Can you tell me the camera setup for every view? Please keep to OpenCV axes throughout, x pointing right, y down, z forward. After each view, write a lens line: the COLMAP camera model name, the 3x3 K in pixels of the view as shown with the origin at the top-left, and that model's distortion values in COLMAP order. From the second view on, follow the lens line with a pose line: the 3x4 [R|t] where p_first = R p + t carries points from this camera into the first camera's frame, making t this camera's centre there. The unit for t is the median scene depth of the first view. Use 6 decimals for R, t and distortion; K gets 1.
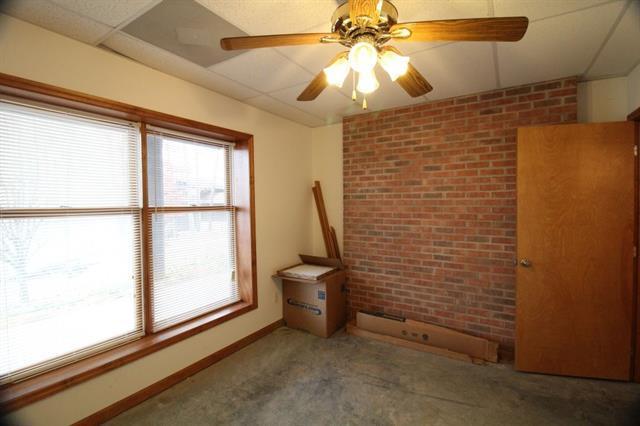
lens RADIAL K [[297.2, 0, 321.8], [0, 297.2, 209.1], [0, 0, 1]] dist [0.000005, -0.000760]
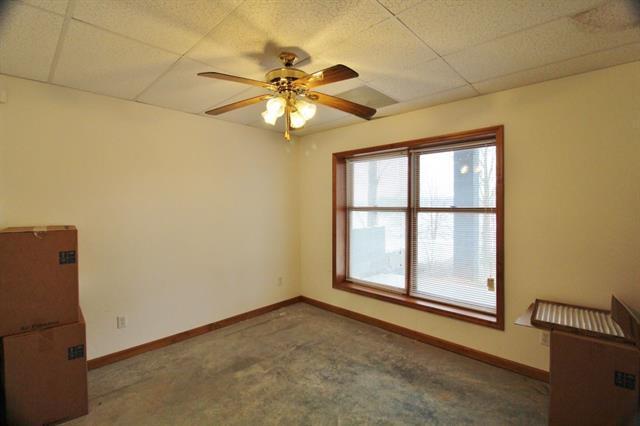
lens RADIAL K [[297.2, 0, 321.8], [0, 297.2, 209.1], [0, 0, 1]] dist [0.000005, -0.000760]
pose [[-0.191030, 0.020421, -0.981372, 0.902025], [-0.024752, 0.999365, 0.025613, -0.023062], [0.981272, 0.029183, -0.190403, 0.848080]]
